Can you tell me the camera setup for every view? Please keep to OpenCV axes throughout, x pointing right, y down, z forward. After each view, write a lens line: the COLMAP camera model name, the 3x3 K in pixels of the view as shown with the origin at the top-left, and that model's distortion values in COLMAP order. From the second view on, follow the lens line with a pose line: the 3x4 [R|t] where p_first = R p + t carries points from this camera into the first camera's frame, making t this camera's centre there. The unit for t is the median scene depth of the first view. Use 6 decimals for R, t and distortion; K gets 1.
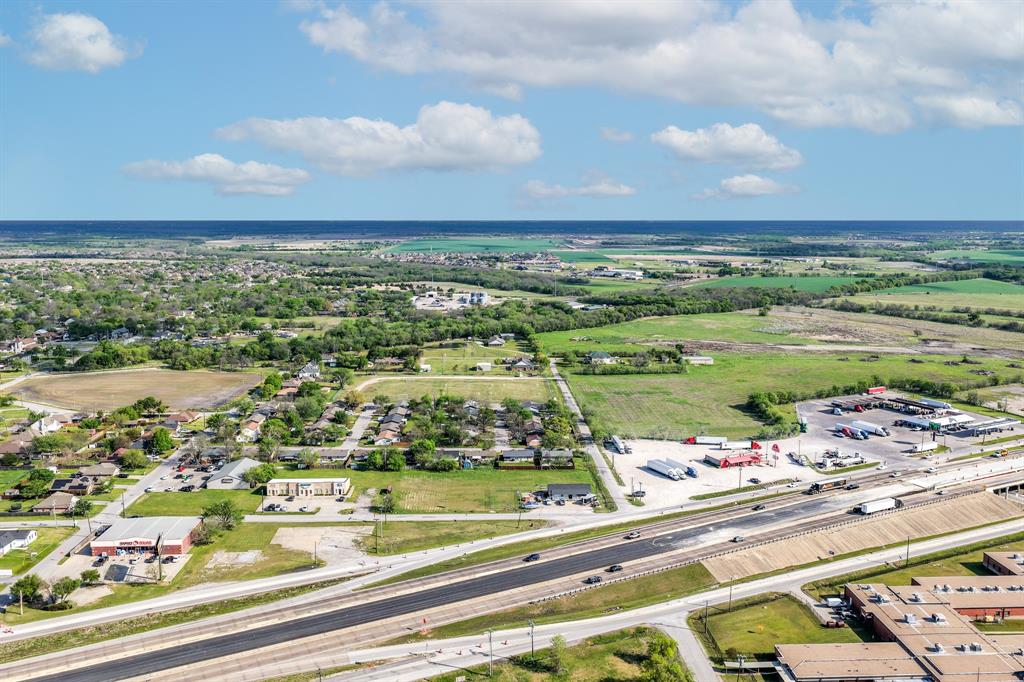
lens RADIAL K [[836.3, 0, 512.0], [0, 836.3, 341.0], [0, 0, 1]] dist [-0.001757, -0.003942]
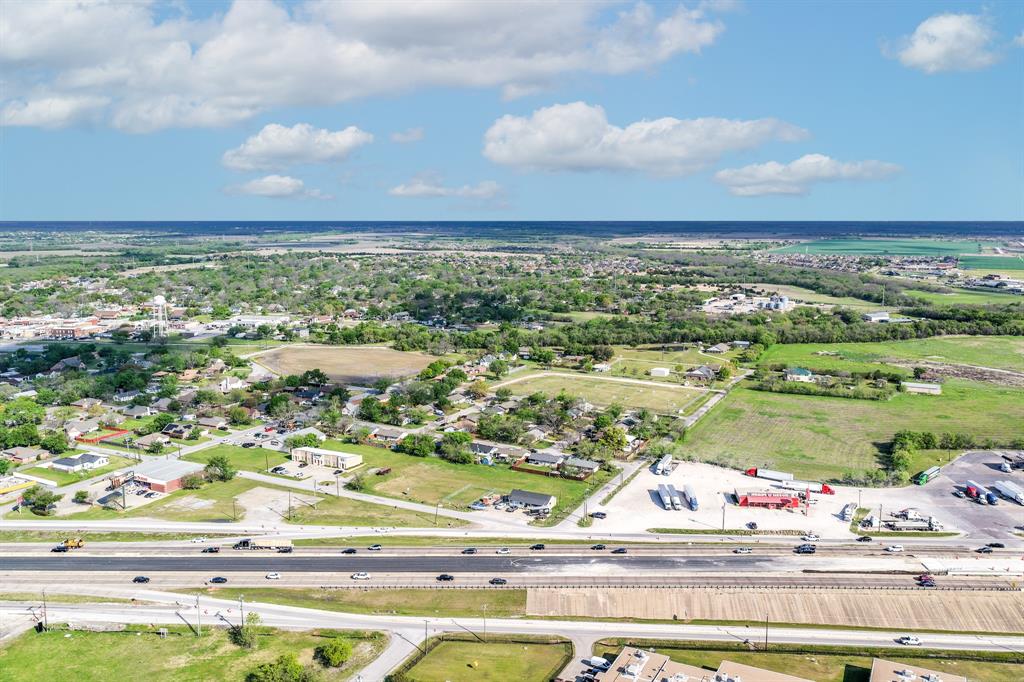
lens RADIAL K [[829.9, 0, 512.0], [0, 829.9, 341.0], [0, 0, 1]] dist [-0.001913, -0.000603]
pose [[0.877452, 0.073347, -0.474023, 0.490456], [-0.072251, 0.997175, 0.020553, -0.022519], [0.474191, 0.016214, 0.880272, 0.136834]]
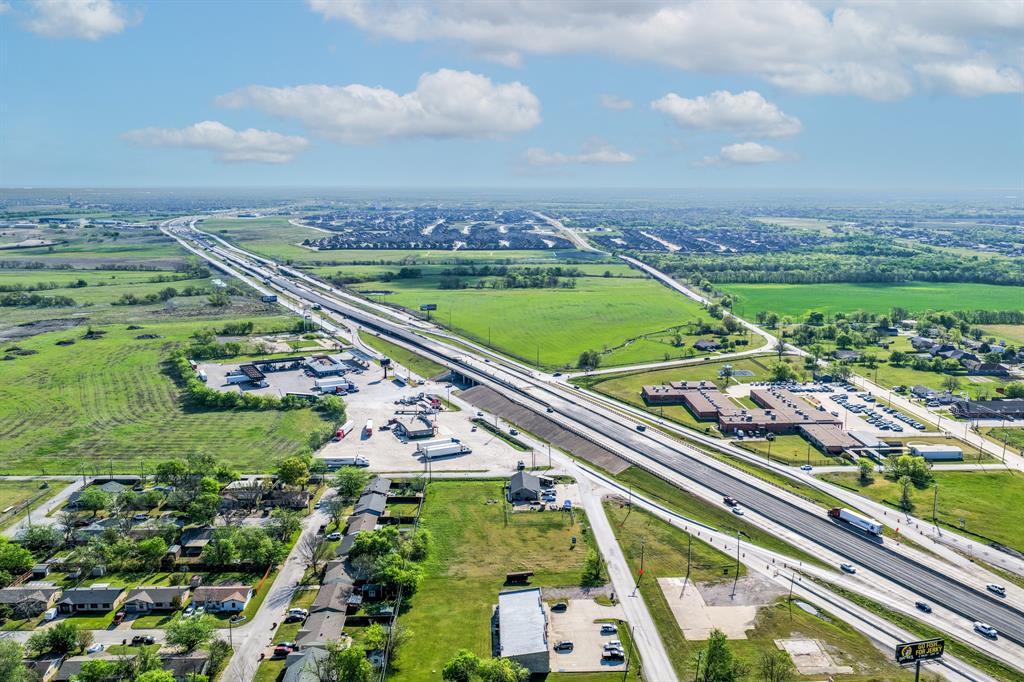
lens RADIAL K [[836.3, 0, 512.0], [0, 836.3, 341.0], [0, 0, 1]] dist [-0.001757, -0.003942]
pose [[0.000266, -0.173395, 0.984852, -0.798380], [0.142664, 0.974785, 0.171584, -0.131687], [-0.989771, 0.140457, 0.024997, 0.963671]]
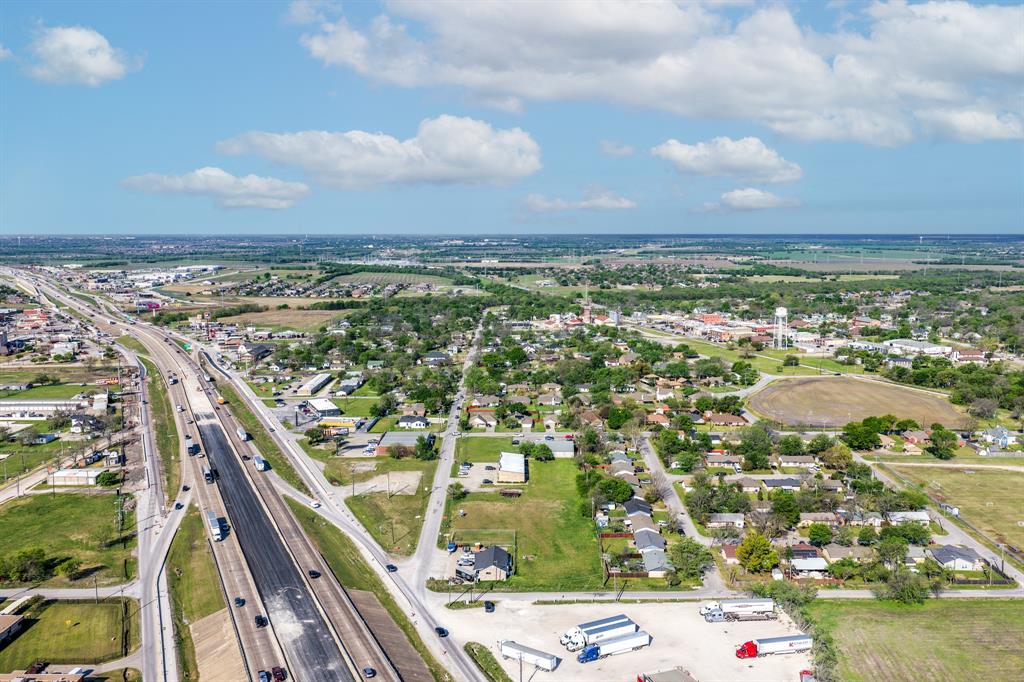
lens RADIAL K [[836.3, 0, 512.0], [0, 836.3, 341.0], [0, 0, 1]] dist [-0.001757, -0.003942]
pose [[-0.036130, 0.130956, -0.990730, 0.827218], [-0.140384, 0.980881, 0.134773, -0.138943], [0.989438, 0.143952, -0.017055, 0.996705]]
